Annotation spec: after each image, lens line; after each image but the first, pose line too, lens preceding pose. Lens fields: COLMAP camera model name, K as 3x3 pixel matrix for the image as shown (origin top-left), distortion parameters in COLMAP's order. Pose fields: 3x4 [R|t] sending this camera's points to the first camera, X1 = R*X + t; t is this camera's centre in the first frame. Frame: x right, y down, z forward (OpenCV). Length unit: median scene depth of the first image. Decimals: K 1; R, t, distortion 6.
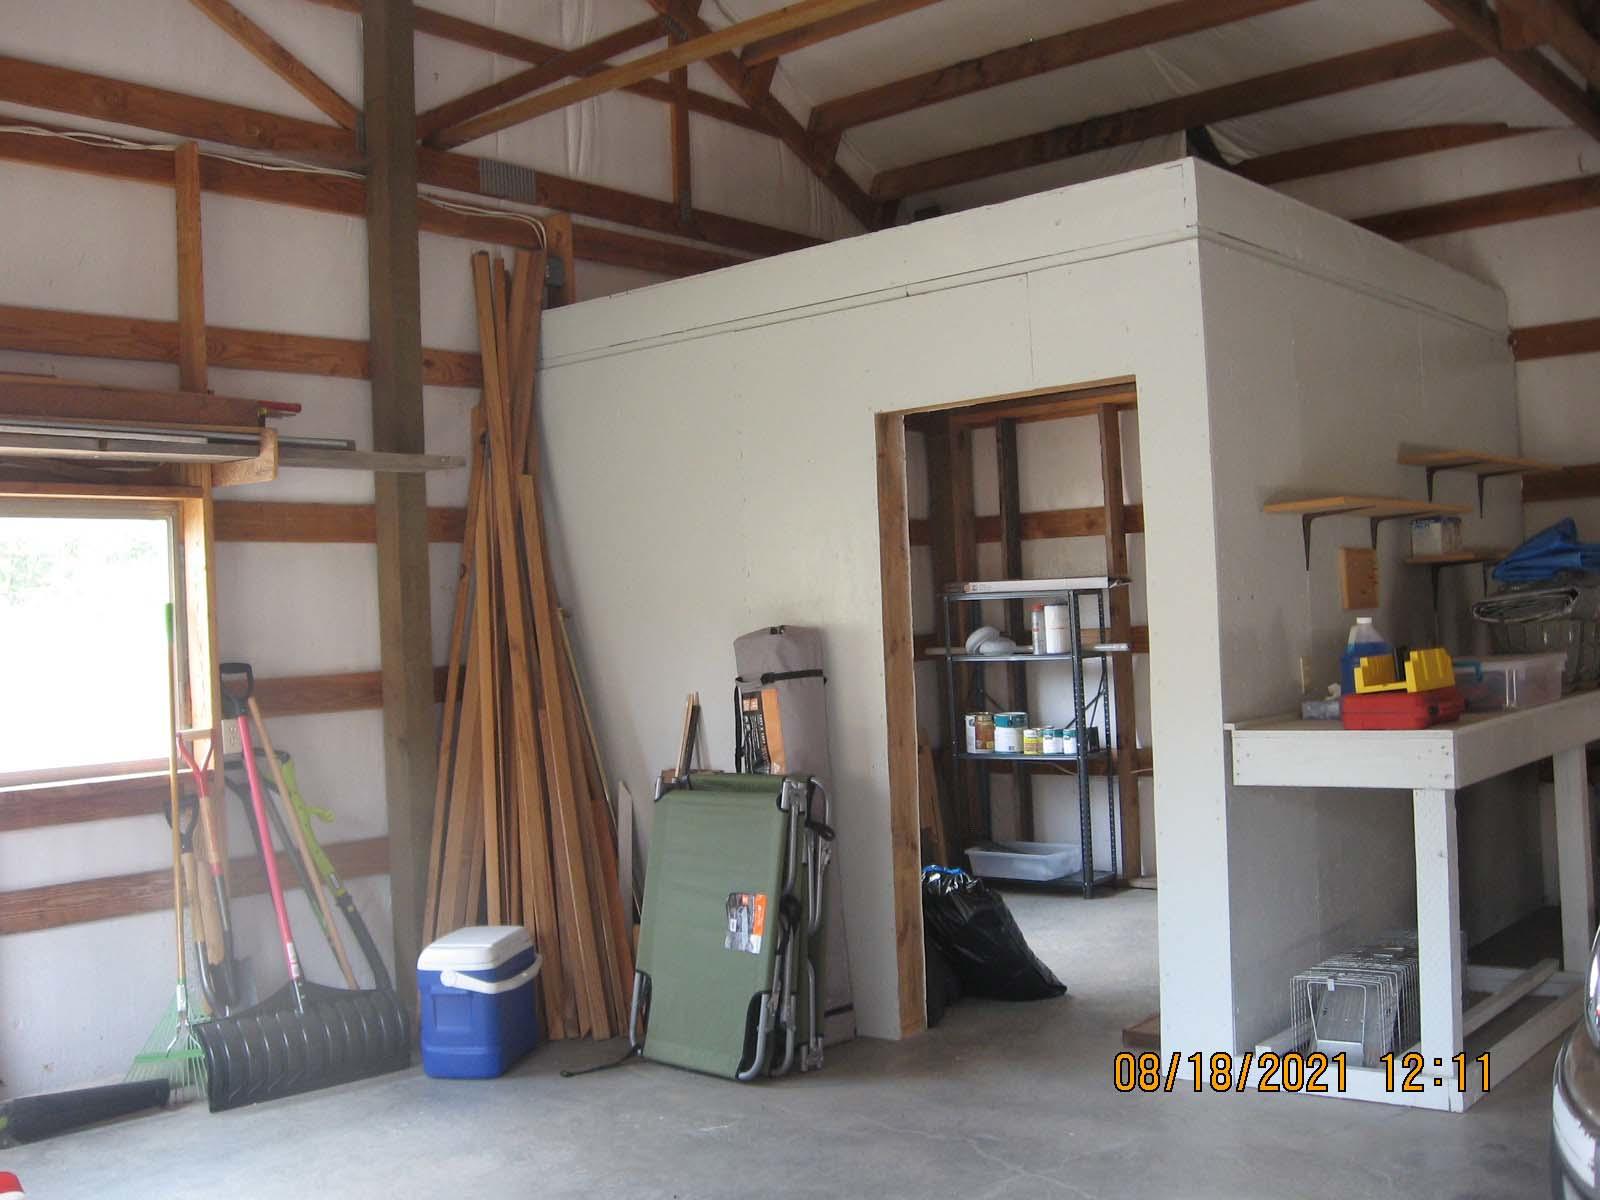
lens RADIAL K [[1657.8, 0, 800.0], [0, 1657.8, 600.0], [0, 0, 1]] dist [-0.137162, 0.069219]
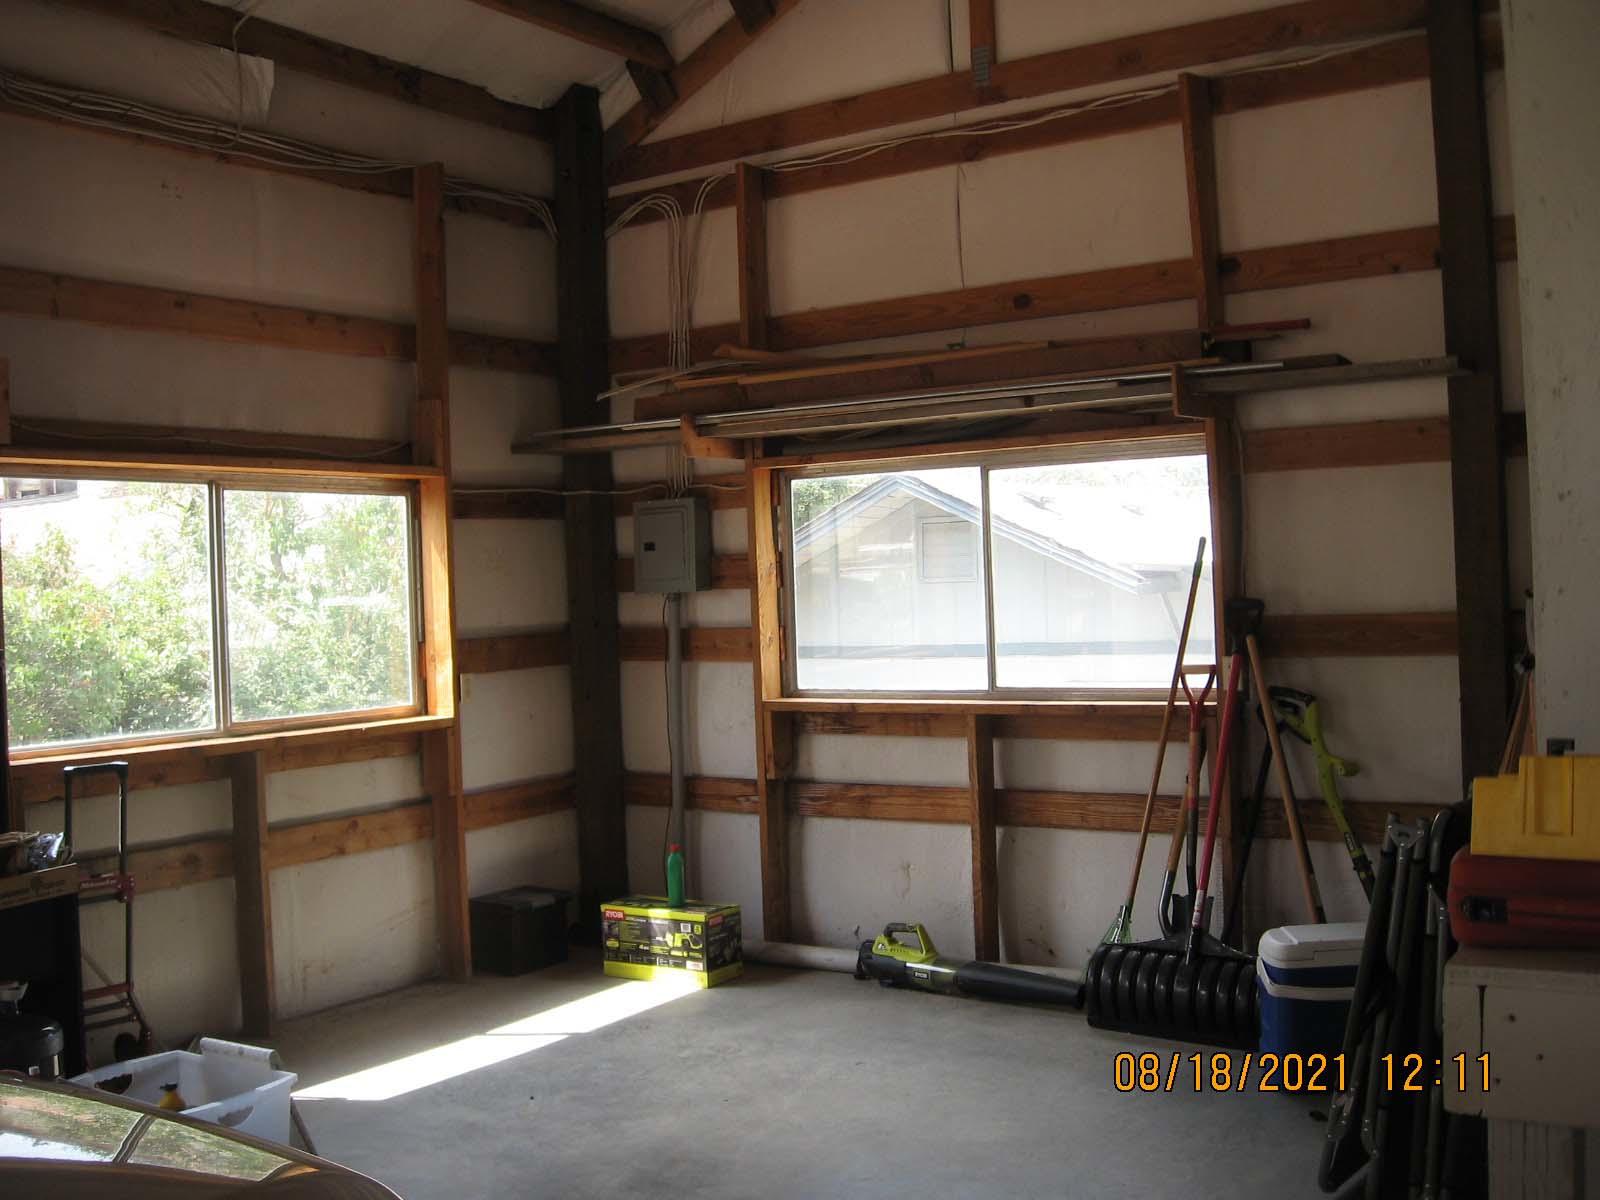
lens RADIAL K [[1585.7, 0, 800.0], [0, 1585.7, 600.0], [0, 0, 1]] dist [-0.090973, 0.009023]
pose [[0.146054, 0.044217, -0.988288, 0.550483], [0.029080, 0.998377, 0.048967, -0.014600], [0.988849, -0.035892, 0.144531, 0.615266]]
